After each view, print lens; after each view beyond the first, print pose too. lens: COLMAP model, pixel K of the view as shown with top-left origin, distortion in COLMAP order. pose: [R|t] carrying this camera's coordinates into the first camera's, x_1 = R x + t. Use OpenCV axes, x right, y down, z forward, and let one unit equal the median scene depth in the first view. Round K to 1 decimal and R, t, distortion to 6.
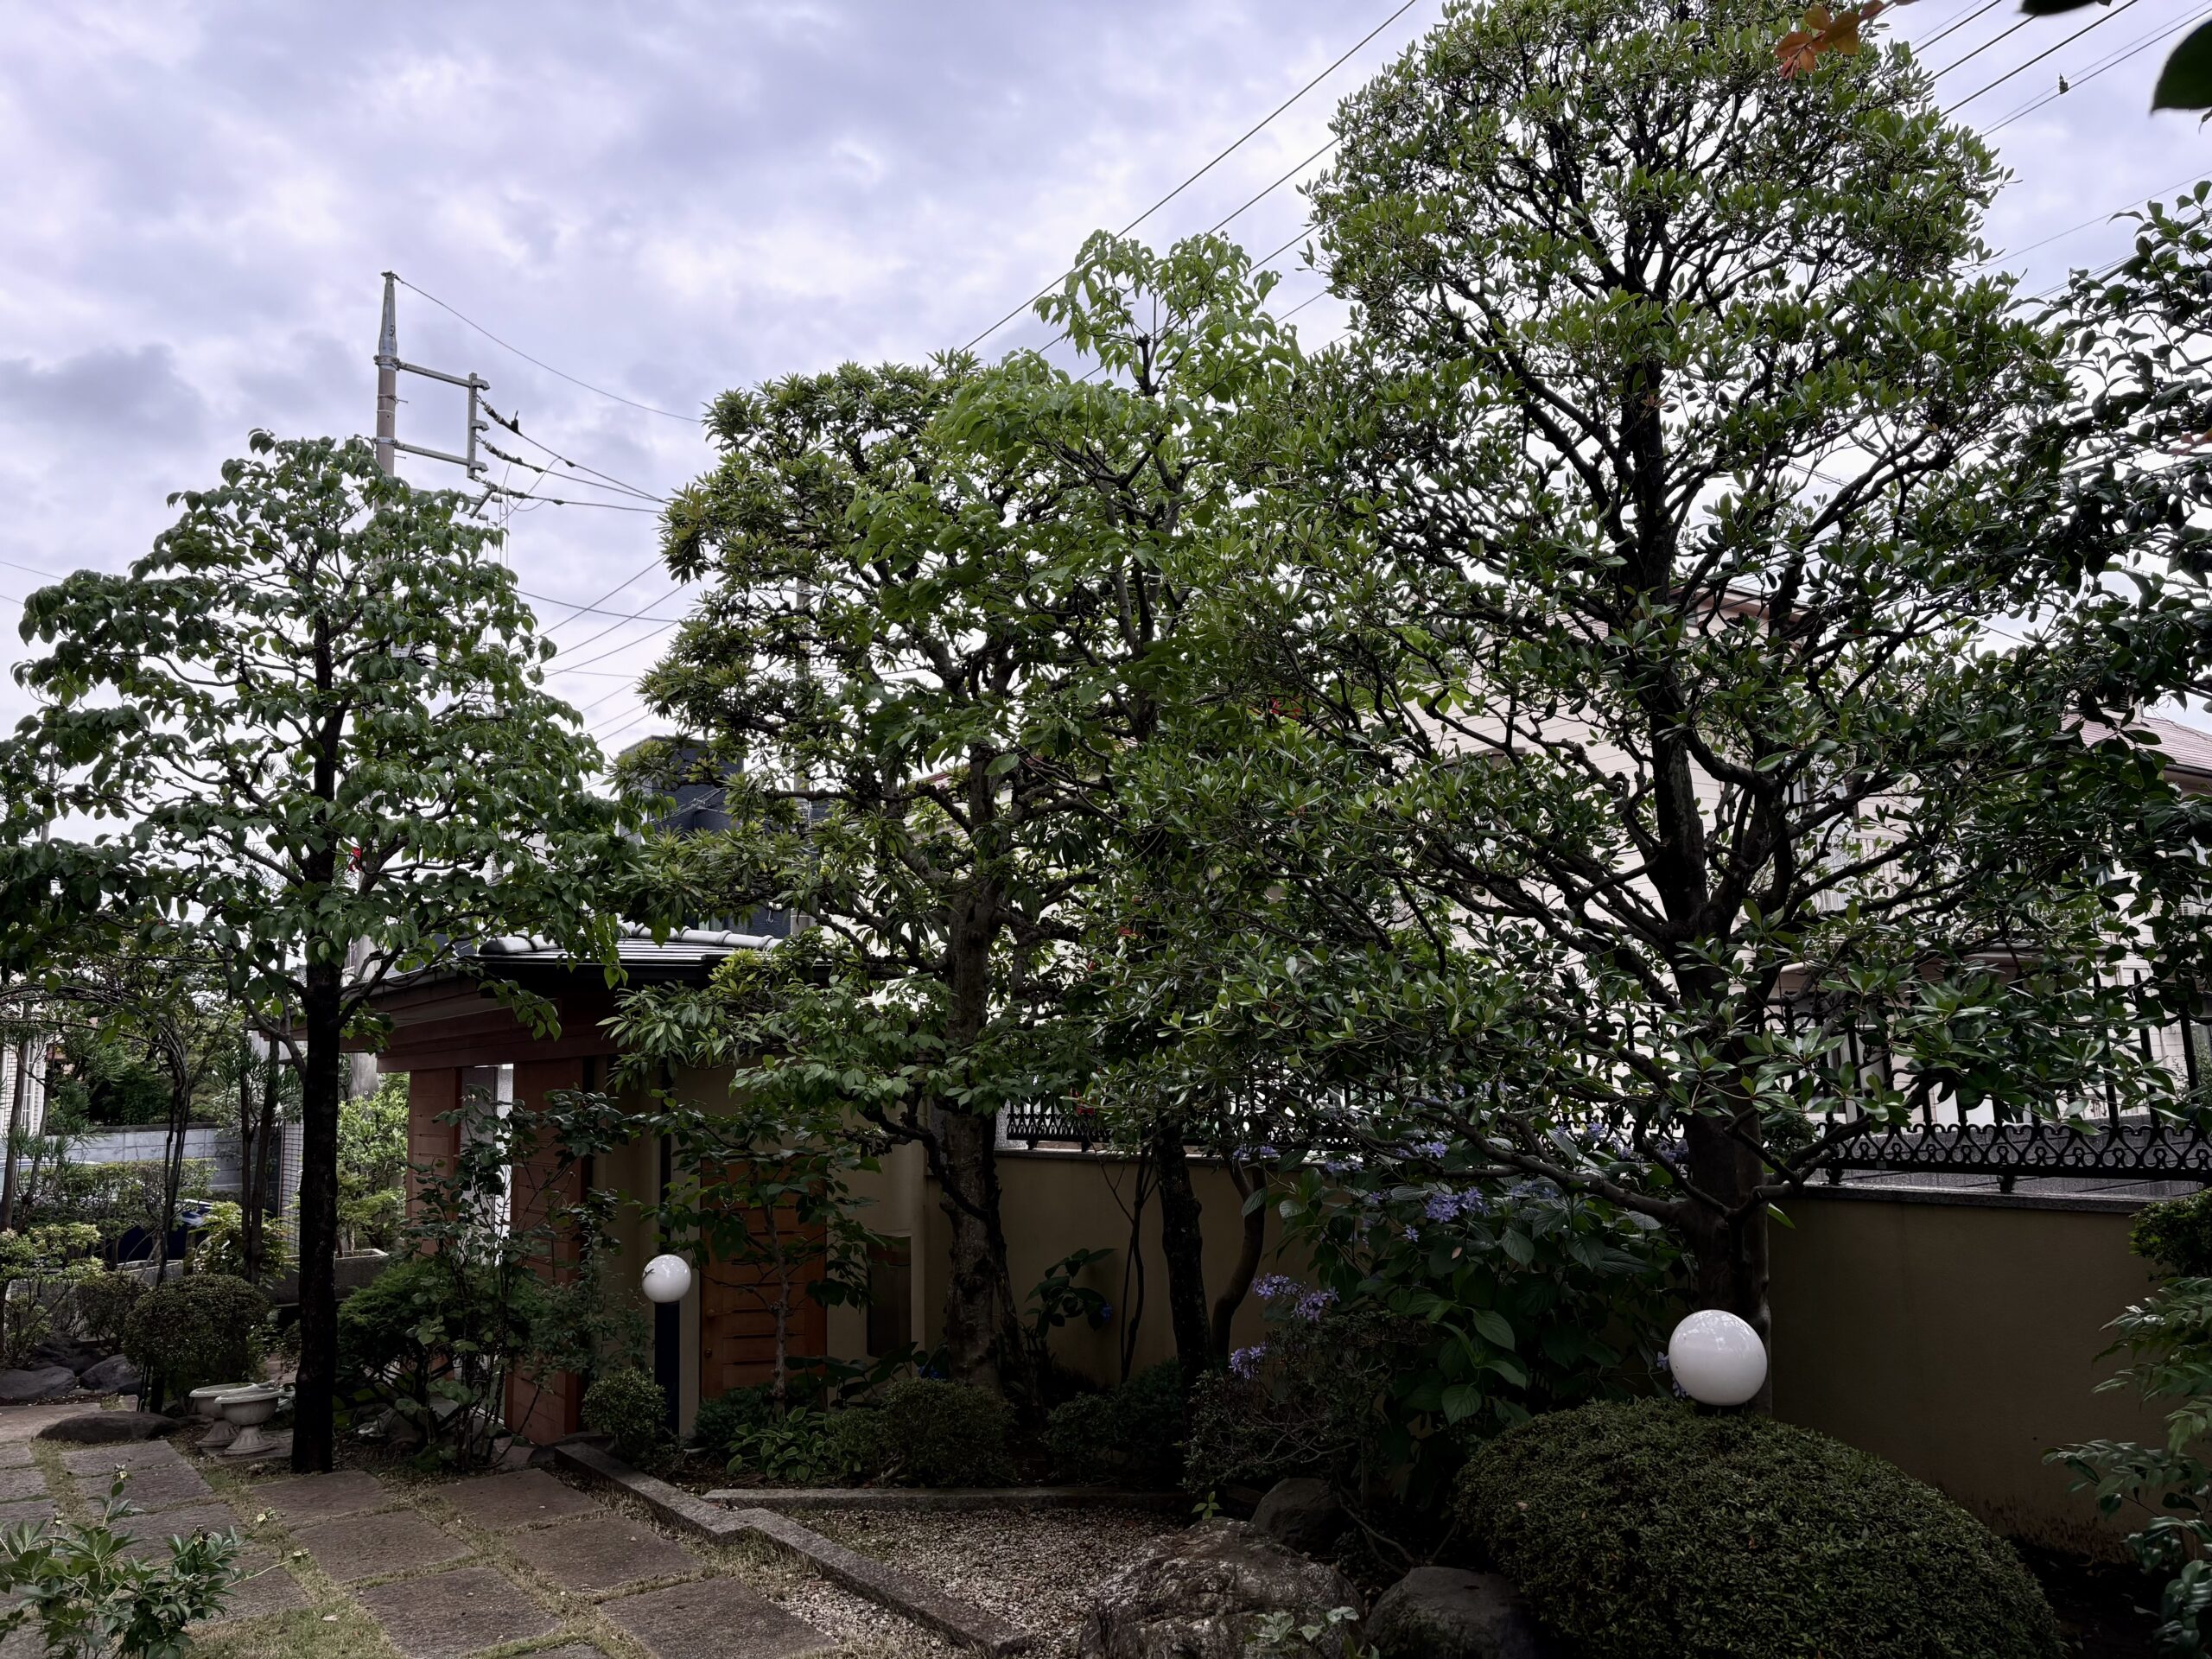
lens RADIAL K [[1657.3, 0, 1106.0], [0, 1657.3, 829.5], [0, 0, 1]] dist [0.040648, -0.031313]
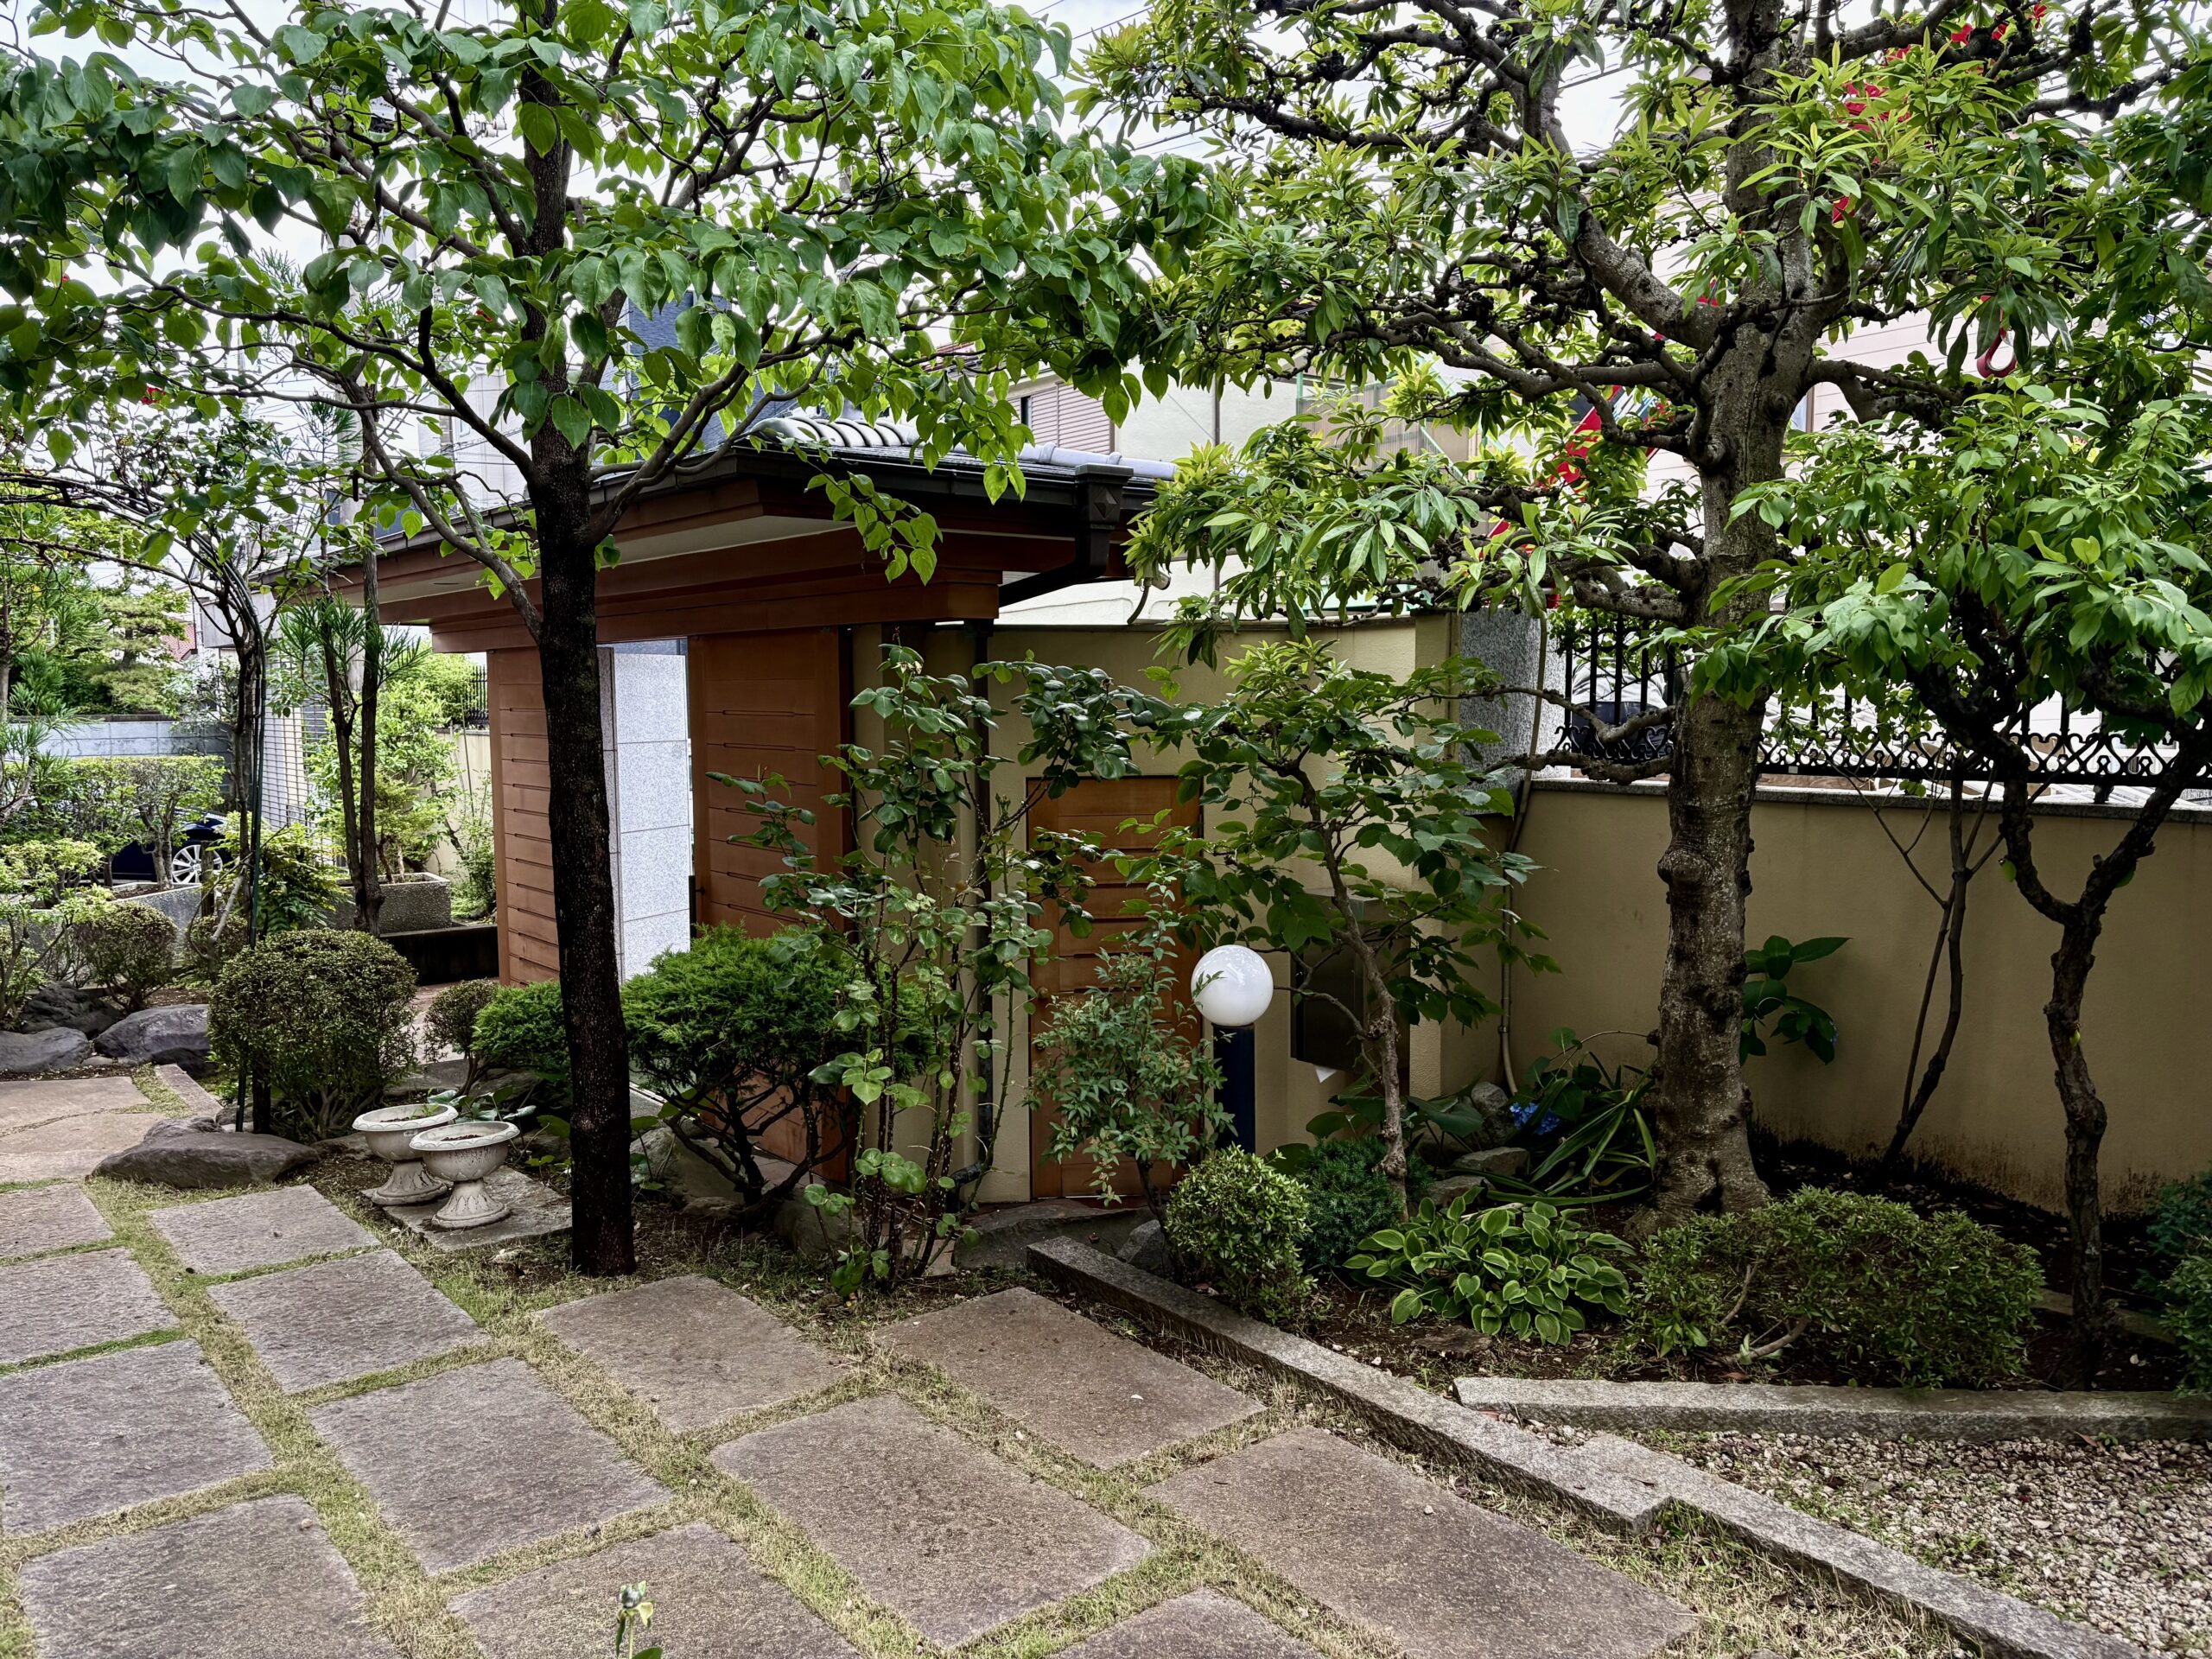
lens RADIAL K [[1657.3, 0, 1106.0], [0, 1657.3, 829.5], [0, 0, 1]] dist [0.040648, -0.031313]
pose [[0.998192, 0.019152, 0.056973, -0.393594], [-0.031488, 0.974020, 0.224263, 0.100134], [-0.051197, -0.225652, 0.972862, 0.518470]]
